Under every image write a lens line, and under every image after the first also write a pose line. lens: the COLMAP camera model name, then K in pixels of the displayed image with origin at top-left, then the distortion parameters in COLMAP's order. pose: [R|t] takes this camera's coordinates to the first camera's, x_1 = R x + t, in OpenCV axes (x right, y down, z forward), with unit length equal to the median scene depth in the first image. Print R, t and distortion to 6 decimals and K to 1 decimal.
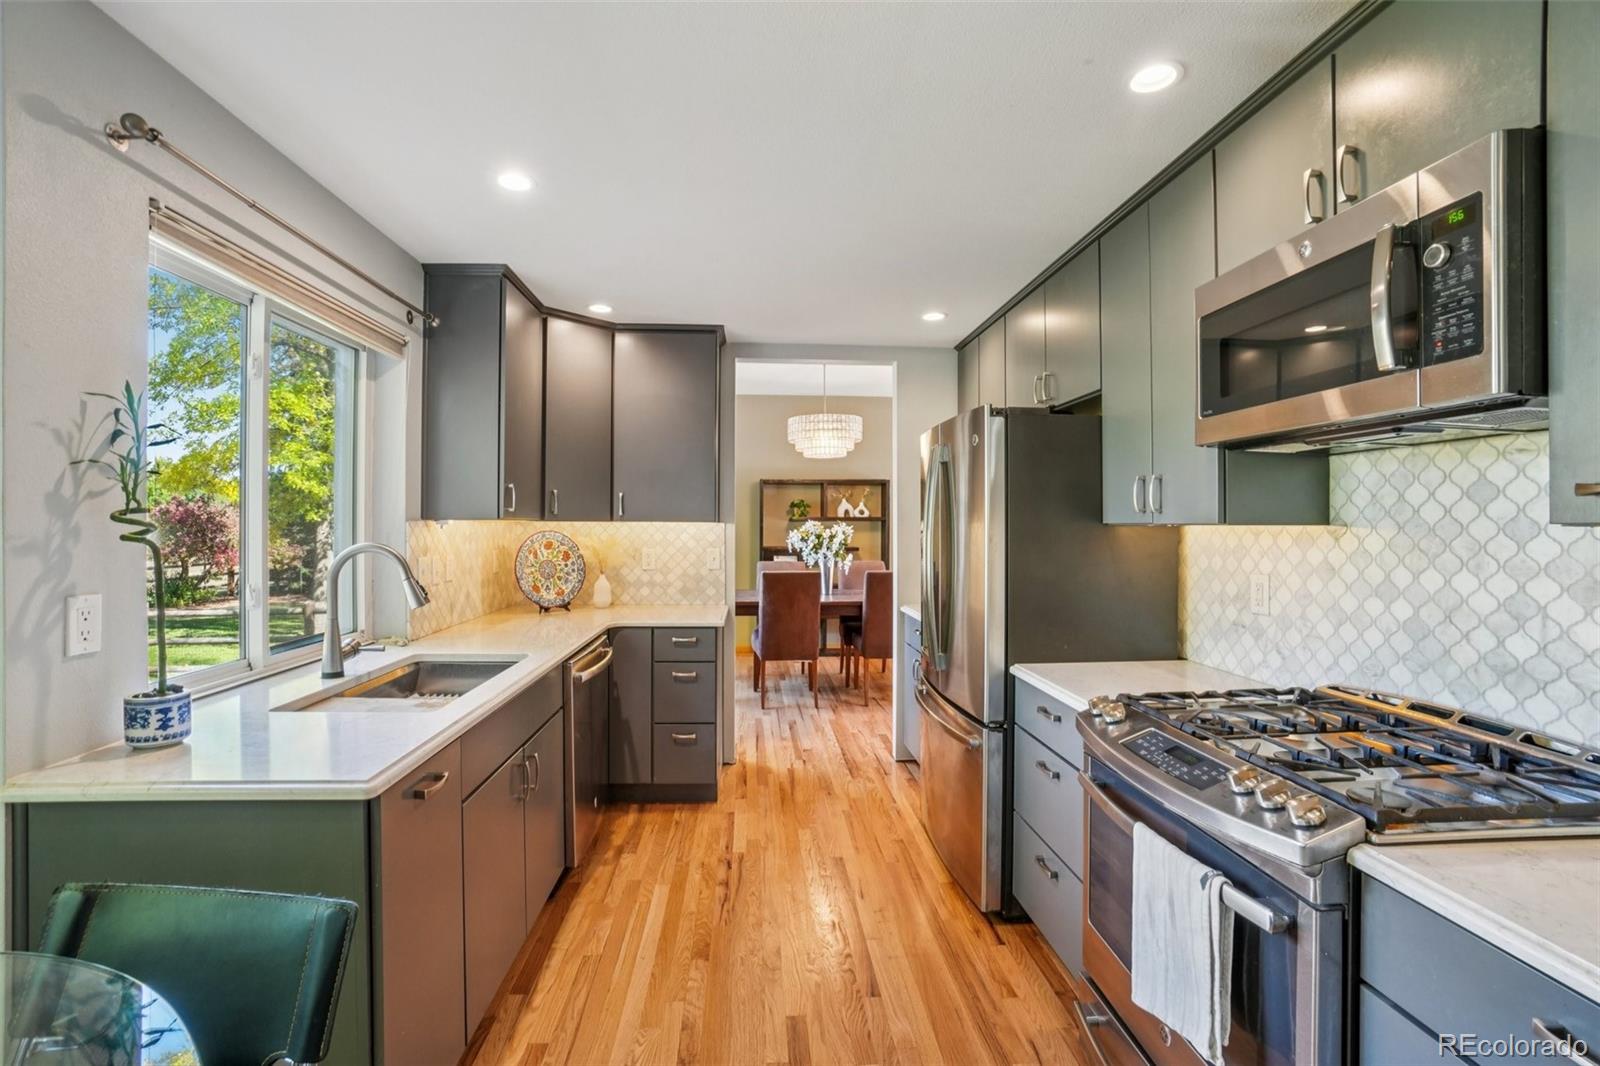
lens RADIAL K [[714.7, 0, 794.6], [0, 714.7, 526.4], [0, 0, 1]] dist [-0.057670, 0.018671]
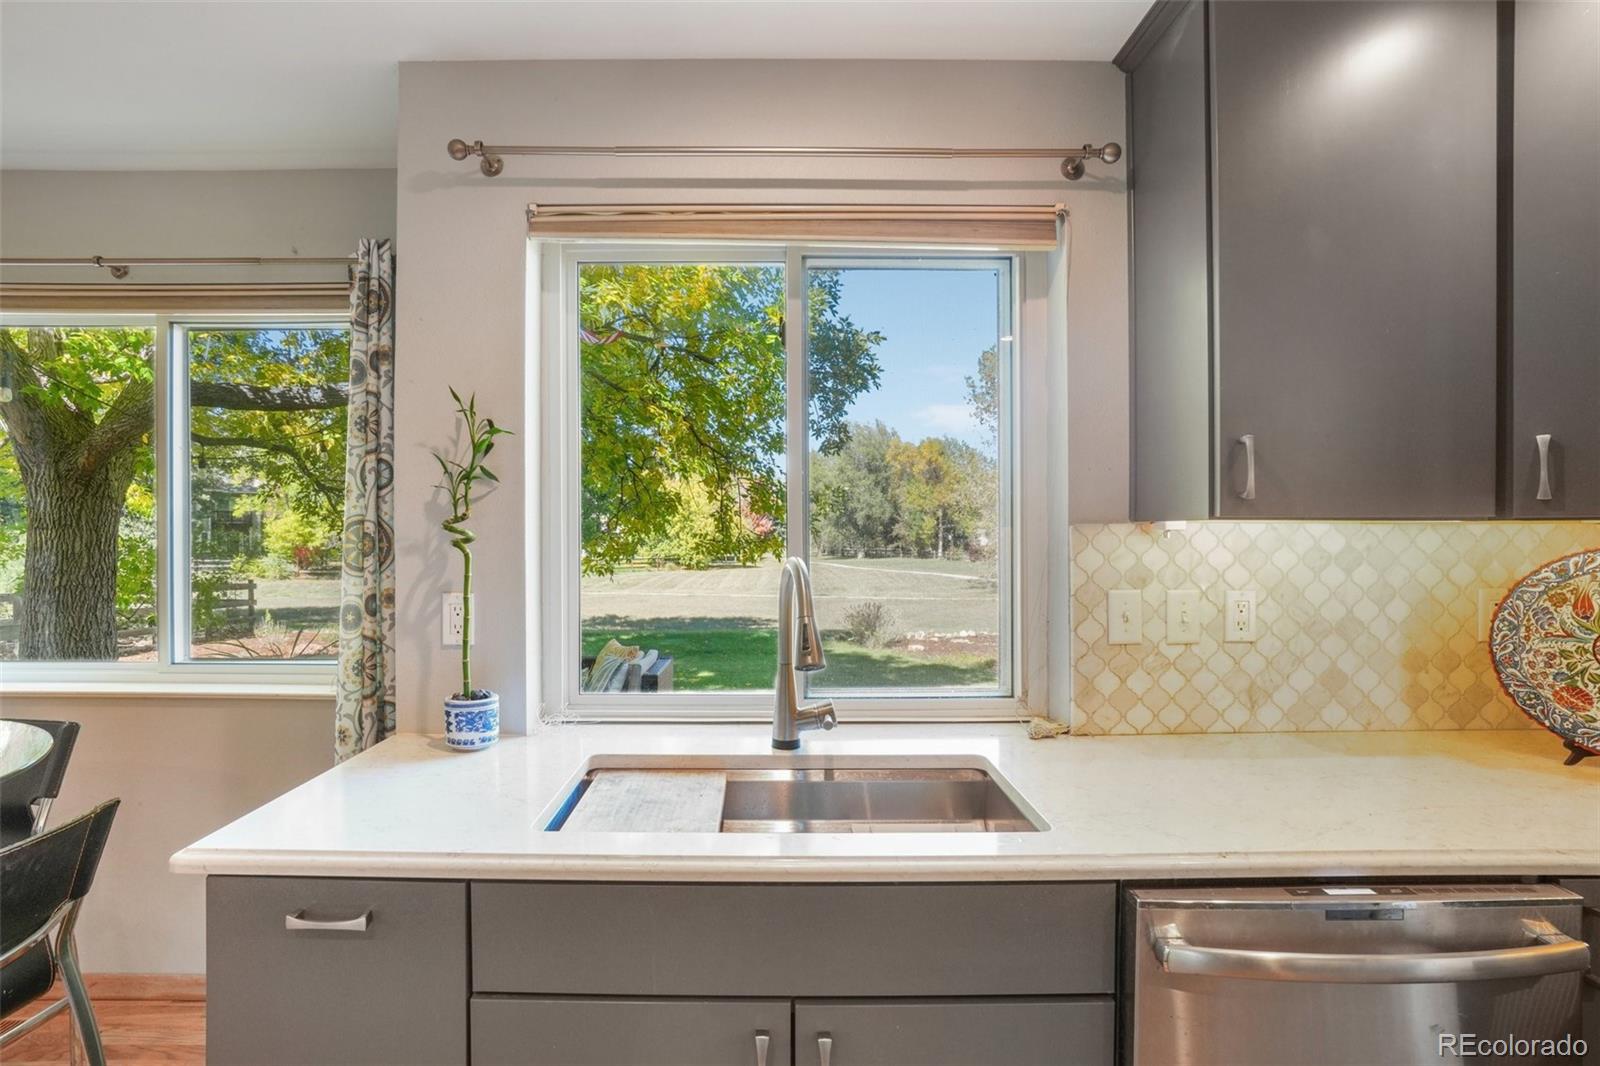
lens RADIAL K [[782.8, 0, 784.8], [0, 782.8, 537.7], [0, 0, 1]] dist [-0.036088, 0.010056]
pose [[-0.057429, 0.002889, -0.998345, 0.152270], [-0.004035, 0.999987, 0.003126, 0.003654], [0.998341, 0.004208, -0.057417, 1.245258]]
